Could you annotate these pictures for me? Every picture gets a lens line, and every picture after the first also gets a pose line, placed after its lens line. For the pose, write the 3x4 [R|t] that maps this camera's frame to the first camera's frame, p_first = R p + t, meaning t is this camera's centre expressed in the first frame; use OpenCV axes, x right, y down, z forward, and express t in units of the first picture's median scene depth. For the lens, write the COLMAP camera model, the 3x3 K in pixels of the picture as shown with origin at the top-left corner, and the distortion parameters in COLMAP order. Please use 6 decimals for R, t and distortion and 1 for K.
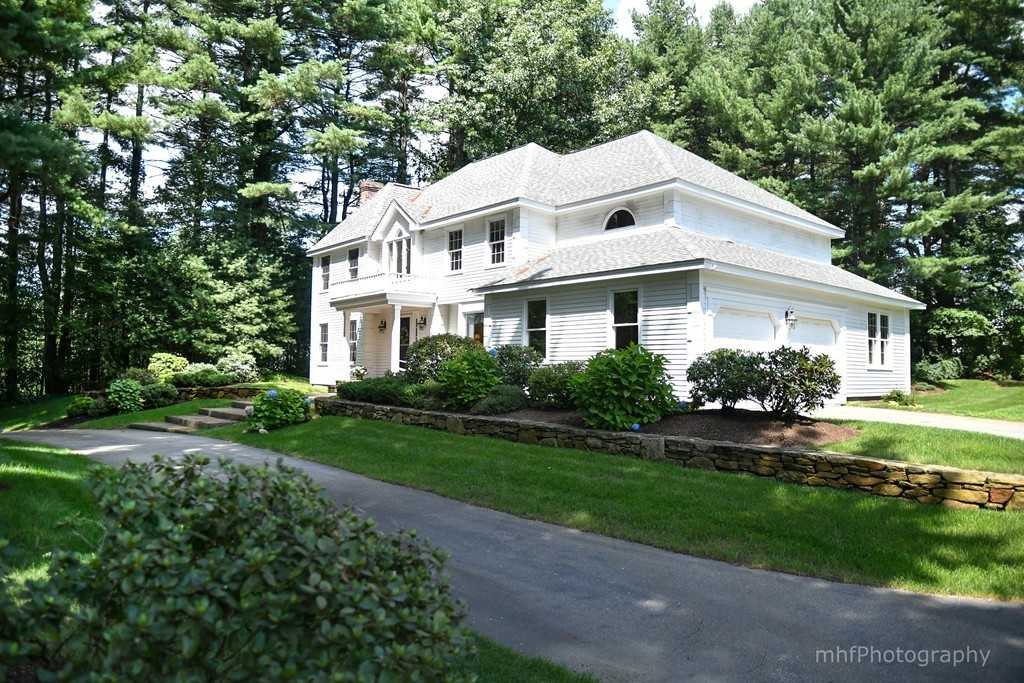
lens RADIAL K [[722.4, 0, 516.5], [0, 722.4, 351.1], [0, 0, 1]] dist [-0.108900, 0.030236]
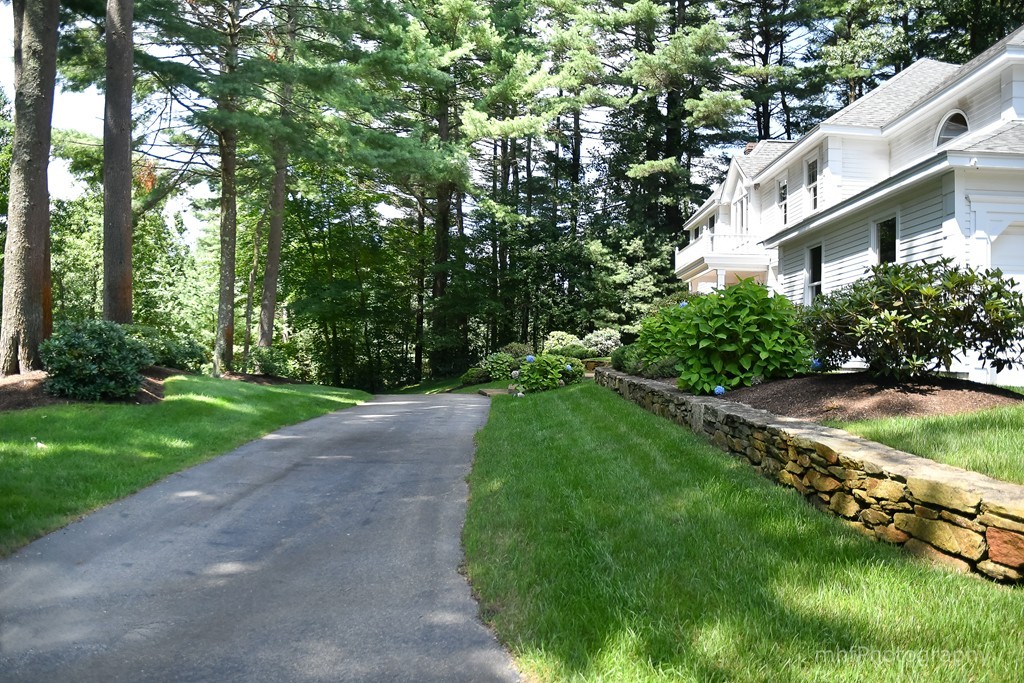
lens RADIAL K [[722.4, 0, 513.6], [0, 722.4, 340.6], [0, 0, 1]] dist [-0.108900, 0.030236]
pose [[0.741217, -0.006037, -0.671238, 0.266153], [0.003116, 0.999980, -0.005553, 0.031713], [0.671258, 0.002025, 0.741221, 0.178499]]
